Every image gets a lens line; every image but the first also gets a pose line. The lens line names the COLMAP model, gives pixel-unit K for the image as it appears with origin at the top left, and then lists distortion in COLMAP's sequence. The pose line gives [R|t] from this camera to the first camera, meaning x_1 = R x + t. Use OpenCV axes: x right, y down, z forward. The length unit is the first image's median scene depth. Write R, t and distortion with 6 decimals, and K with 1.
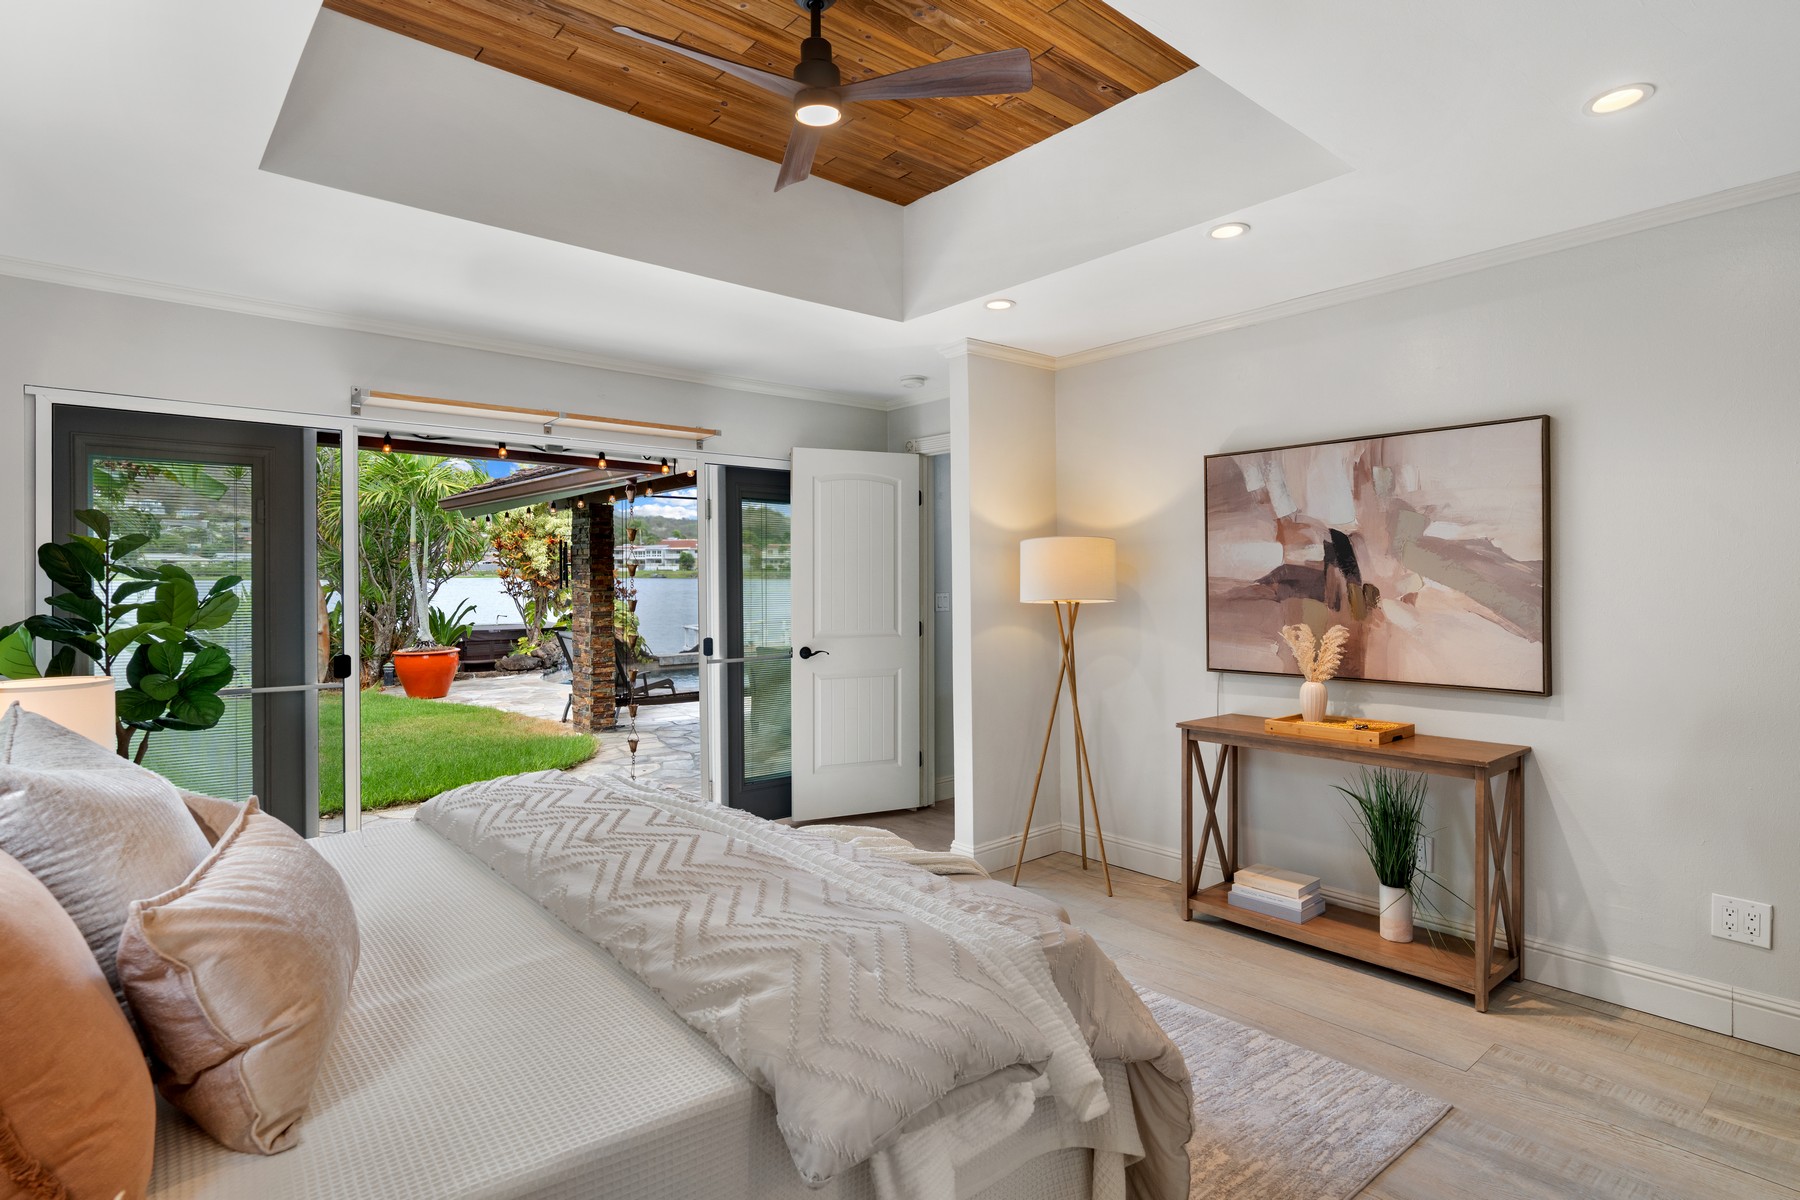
lens RADIAL K [[929.0, 0, 896.4], [0, 929.0, 579.5], [0, 0, 1]] dist [-0.001042, -0.000143]
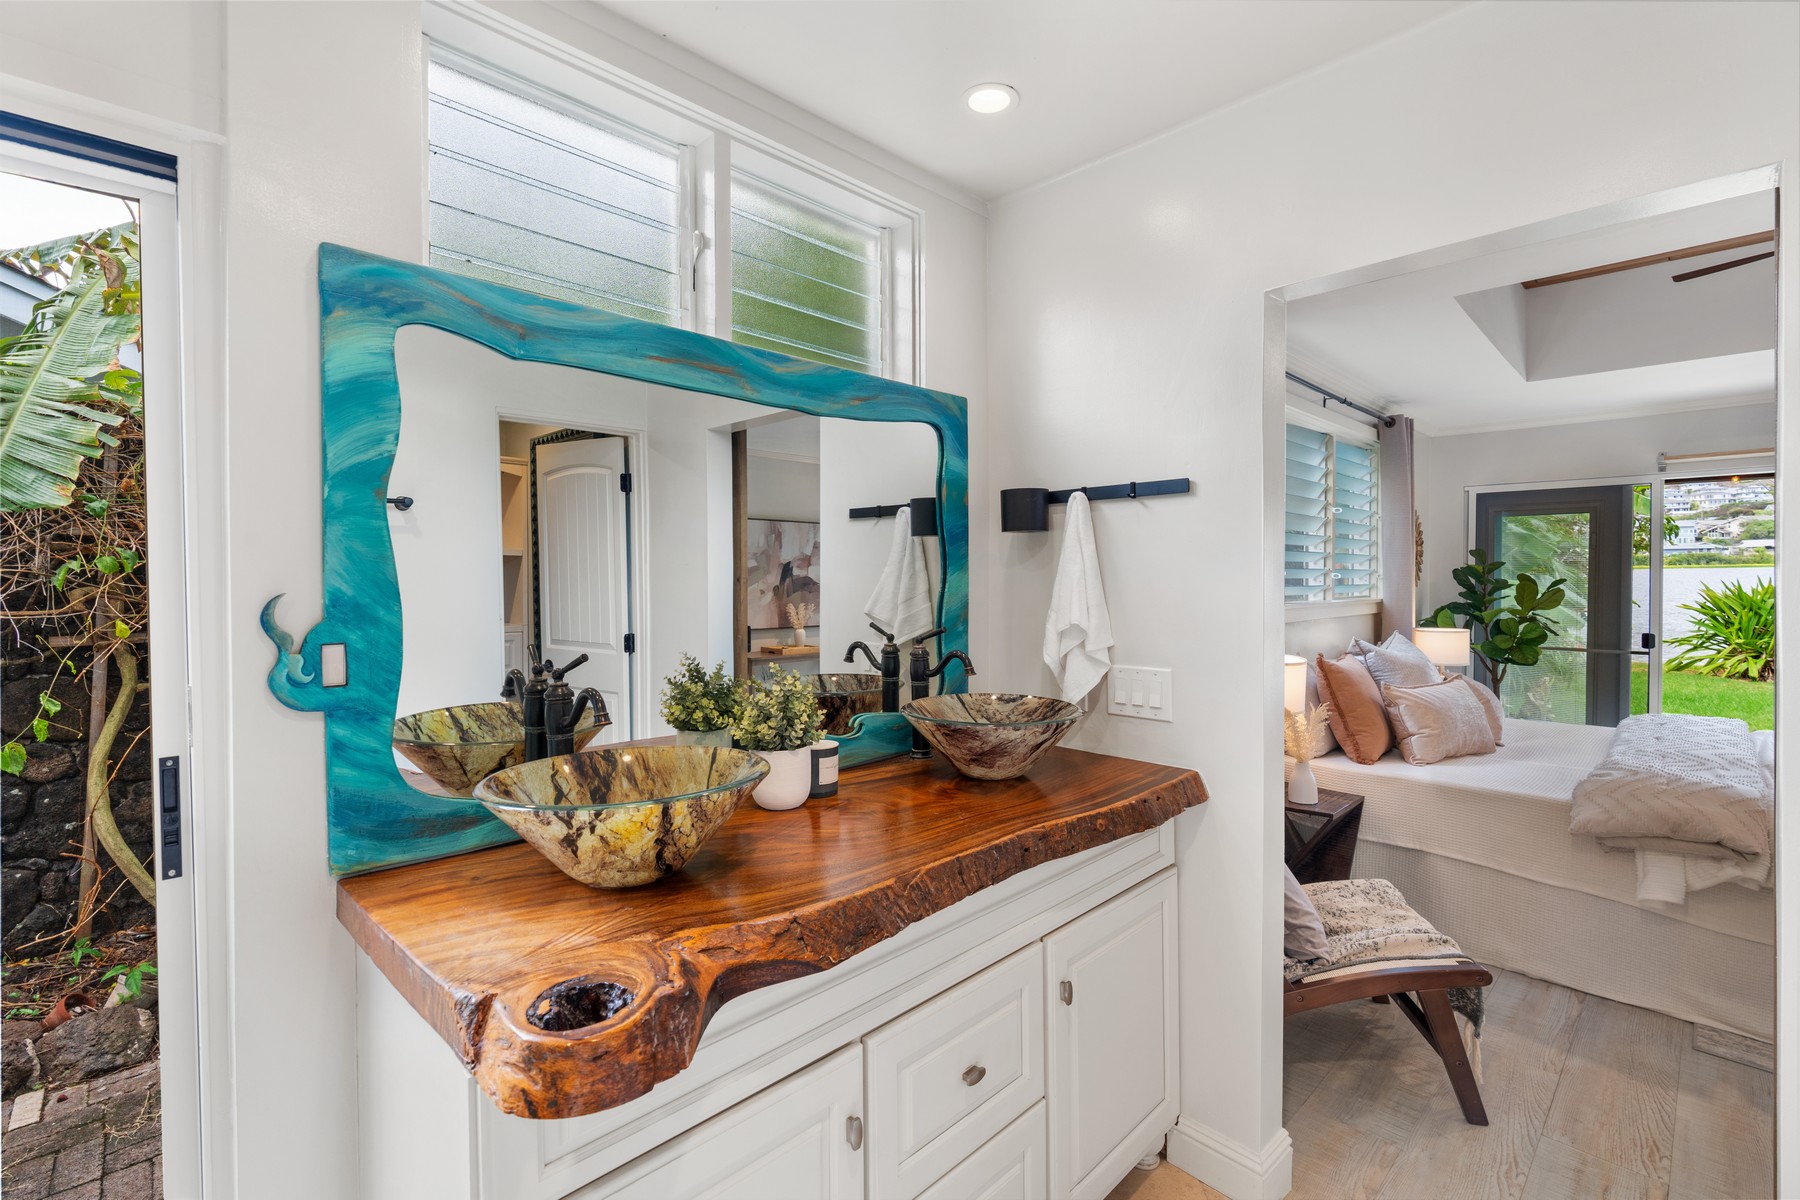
lens RADIAL K [[817.7, 0, 895.2], [0, 817.7, 594.4], [0, 0, 1]] dist [0.002170, 0.001408]
pose [[0.095853, 0.023594, -0.995116, 0.693003], [0.005335, 0.999693, 0.024216, -0.025571], [0.995381, -0.007630, 0.095697, -0.381743]]
